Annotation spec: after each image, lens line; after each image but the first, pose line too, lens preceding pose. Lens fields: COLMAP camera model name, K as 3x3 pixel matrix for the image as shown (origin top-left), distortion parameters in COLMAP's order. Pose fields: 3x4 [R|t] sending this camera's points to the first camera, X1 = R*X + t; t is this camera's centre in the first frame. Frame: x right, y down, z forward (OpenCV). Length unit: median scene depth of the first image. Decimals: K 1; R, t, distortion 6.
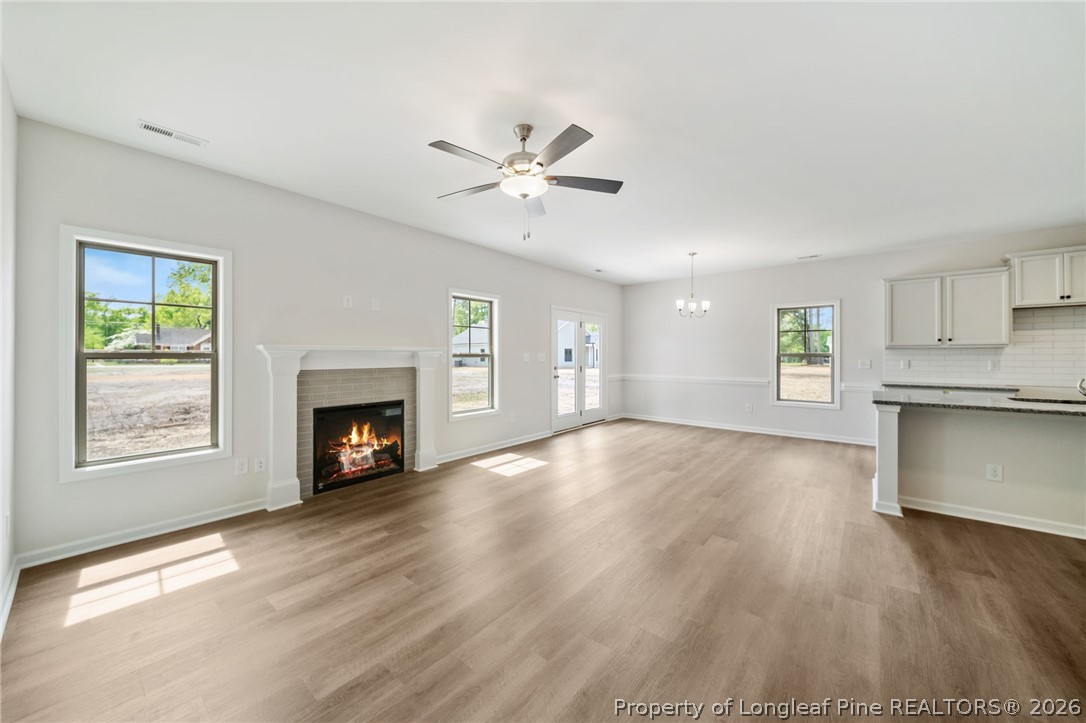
lens RADIAL K [[385.1, 0, 547.0], [0, 385.1, 357.0], [0, 0, 1]] dist [-0.011809, -0.000488]
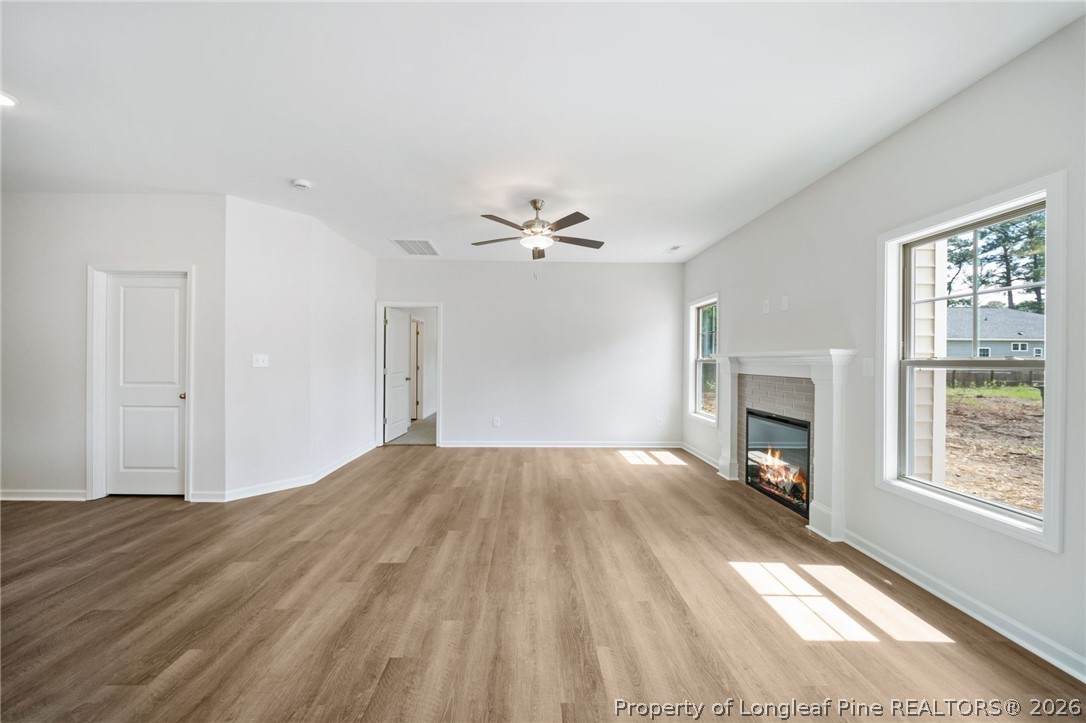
lens RADIAL K [[385.1, 0, 531.5], [0, 385.1, 358.5], [0, 0, 1]] dist [-0.011809, -0.000488]
pose [[-0.769849, -0.007371, -0.638184, 0.492024], [-0.008289, 0.999964, -0.001550, -0.003734], [0.638172, 0.004096, -0.769883, 1.183617]]
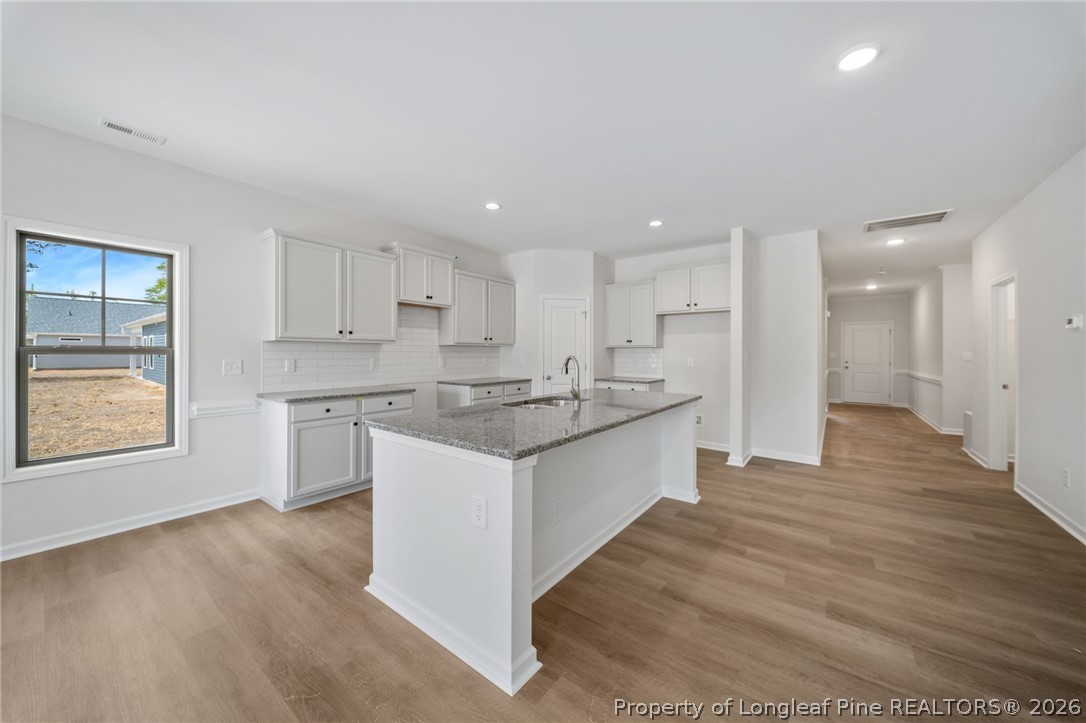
lens RADIAL K [[385.1, 0, 540.7], [0, 385.1, 354.1], [0, 0, 1]] dist [-0.011809, -0.000488]
pose [[-0.036574, -0.001205, 0.999330, 0.283174], [0.002060, 0.999997, 0.001281, -0.001773], [-0.999329, 0.002106, -0.036572, 0.685846]]
